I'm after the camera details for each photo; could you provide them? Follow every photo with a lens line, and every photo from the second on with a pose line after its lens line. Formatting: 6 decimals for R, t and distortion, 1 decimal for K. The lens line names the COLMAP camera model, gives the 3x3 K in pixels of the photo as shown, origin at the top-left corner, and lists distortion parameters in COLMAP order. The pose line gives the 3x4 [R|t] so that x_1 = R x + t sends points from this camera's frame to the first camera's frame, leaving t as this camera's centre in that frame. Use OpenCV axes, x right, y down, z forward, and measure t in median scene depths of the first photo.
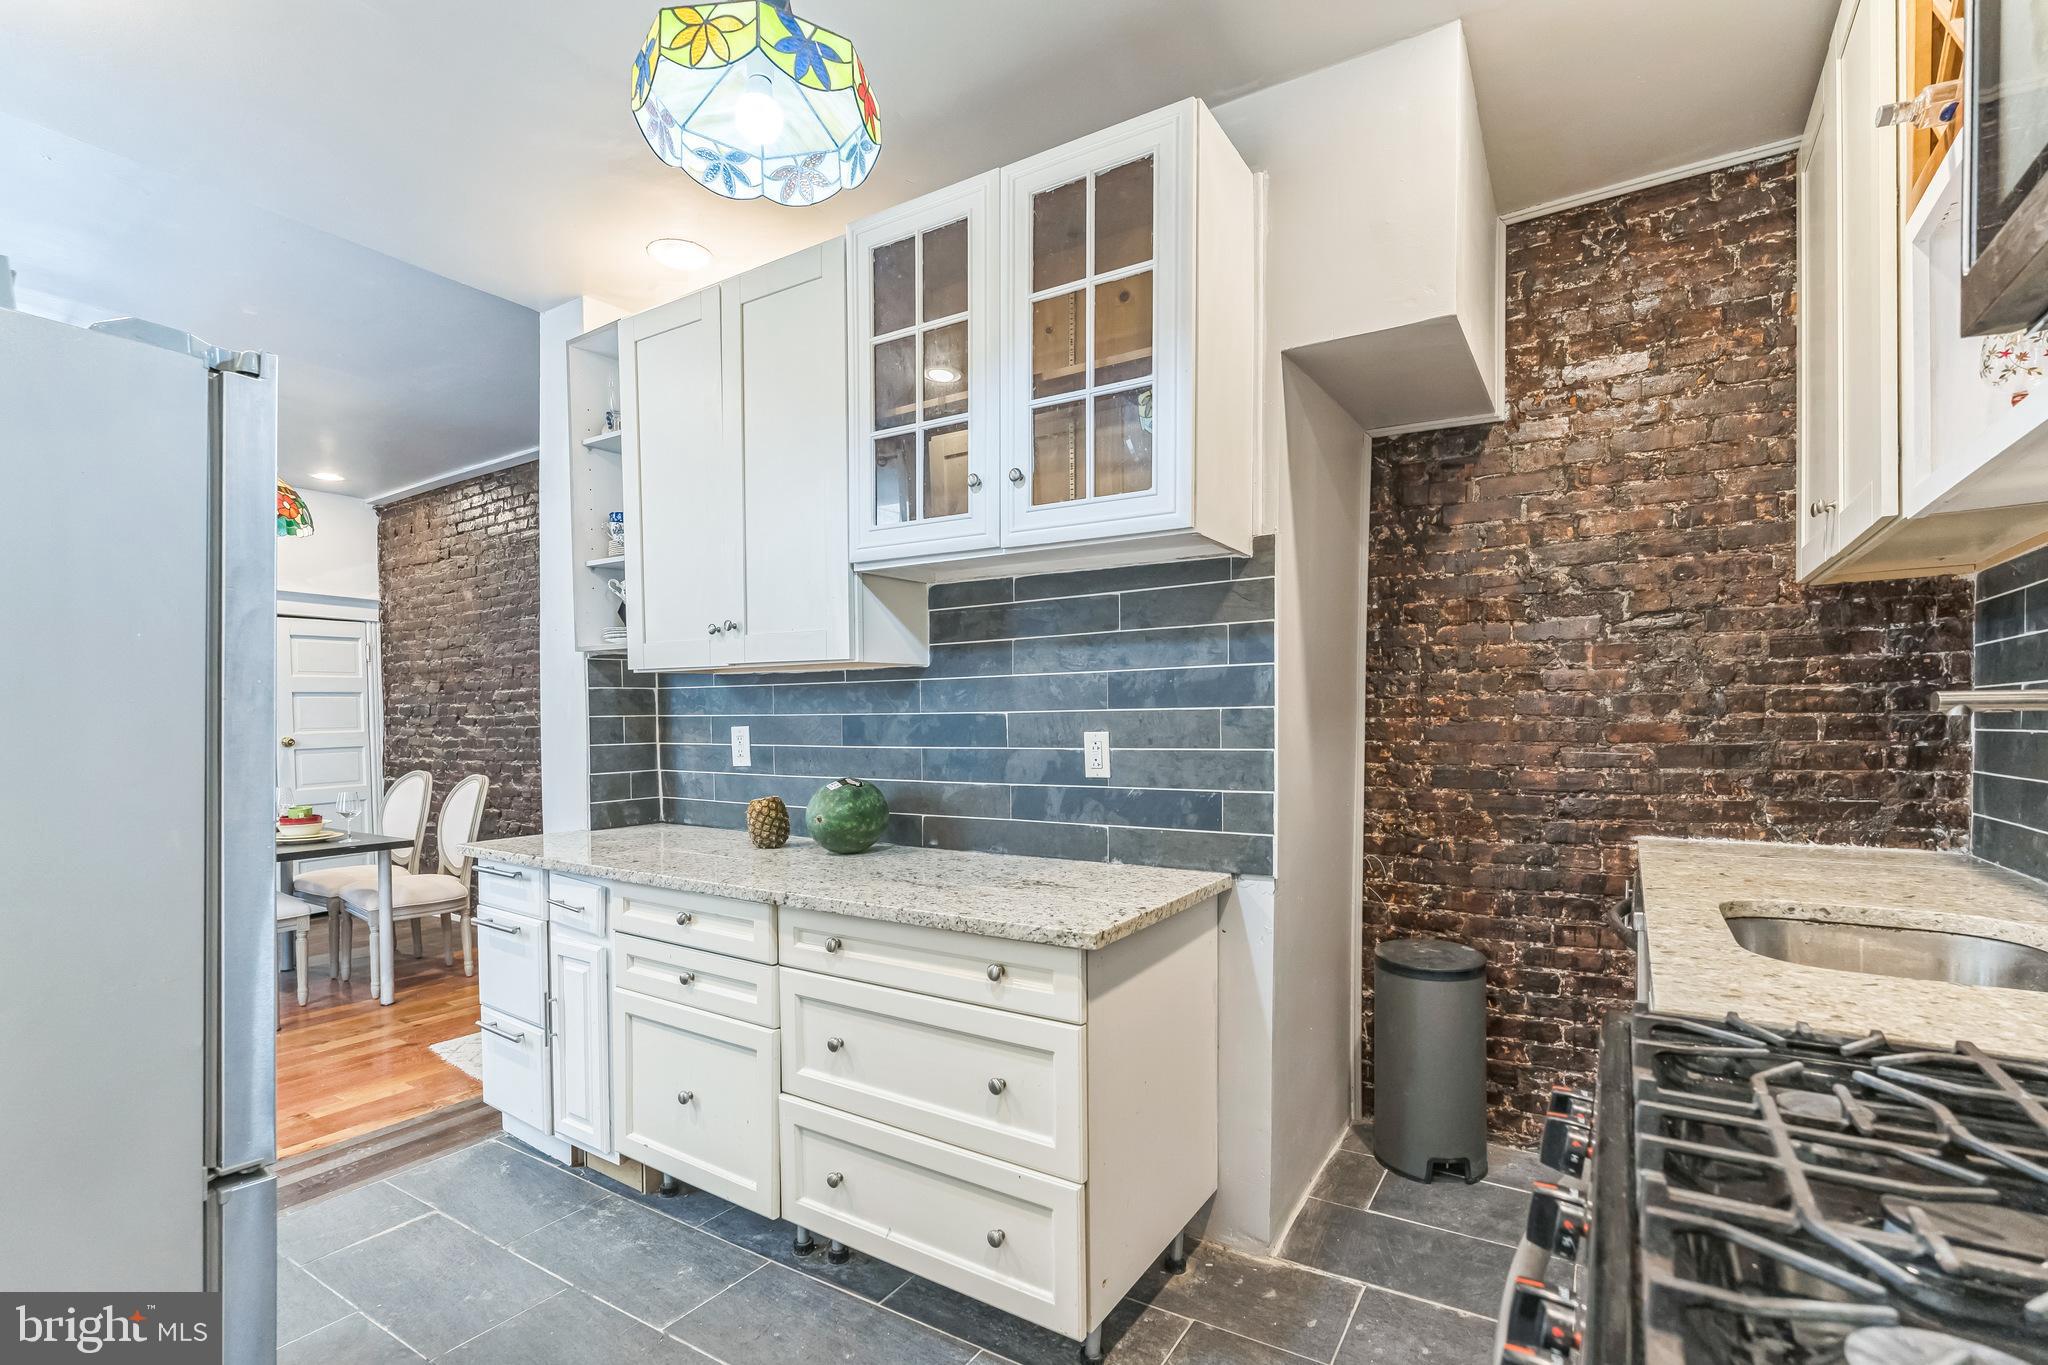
lens RADIAL K [[931.0, 0, 1025.9], [0, 931.0, 758.7], [0, 0, 1]] dist [-0.008624, 0.001168]
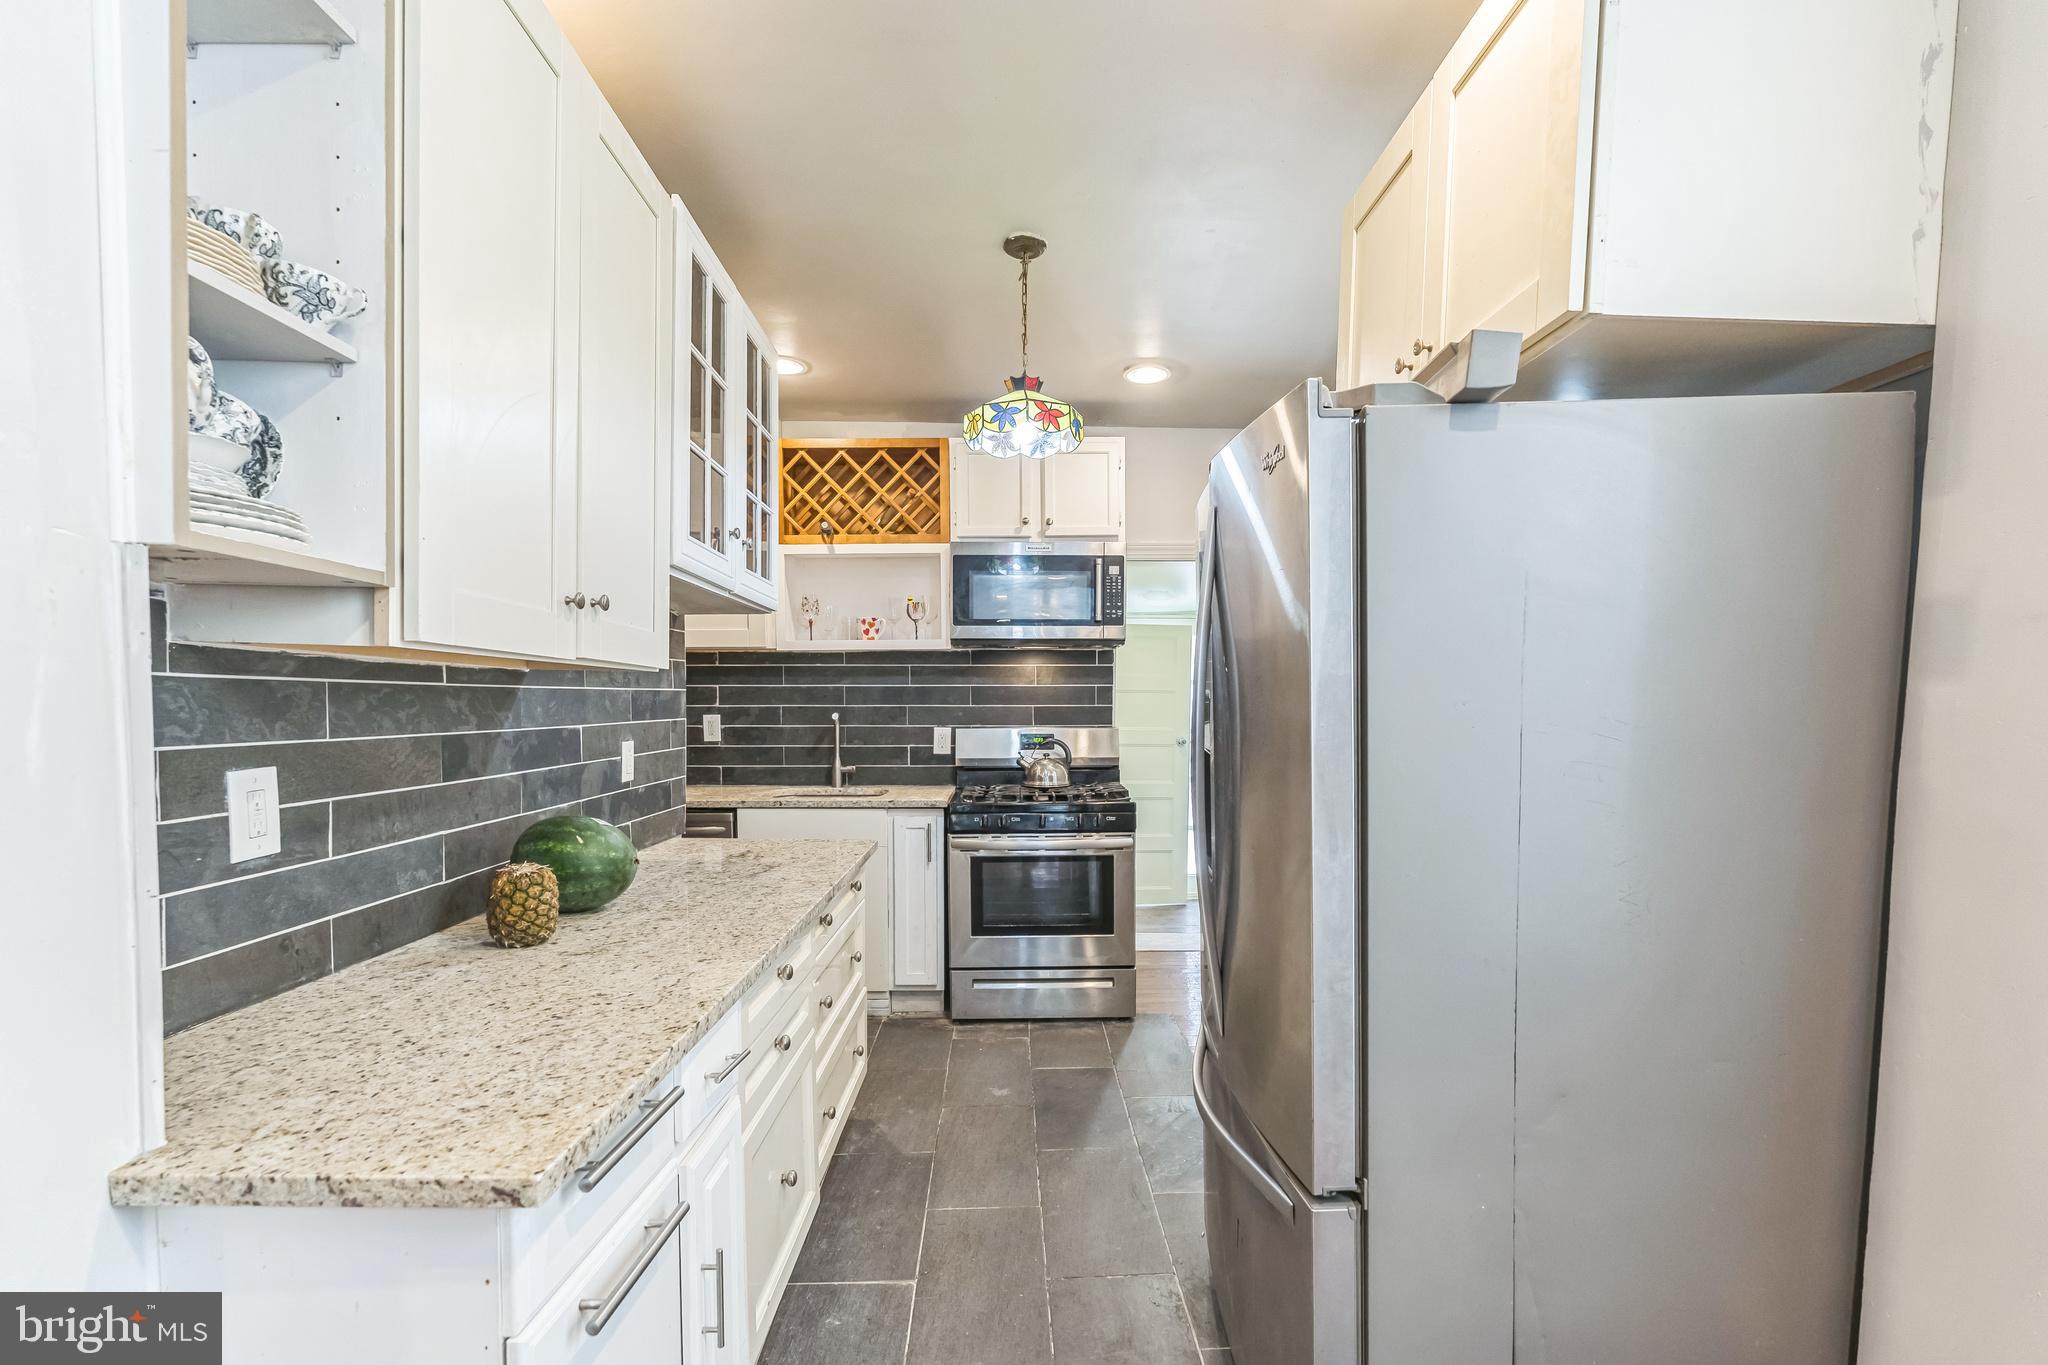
lens RADIAL K [[931.0, 0, 1021.3], [0, 931.0, 731.4], [0, 0, 1]] dist [-0.008624, 0.001168]
pose [[-0.558723, -0.023774, 0.829013, -0.457611], [0.029563, 0.998383, 0.048555, -0.032910], [-0.828827, 0.051637, -0.557117, 0.491738]]
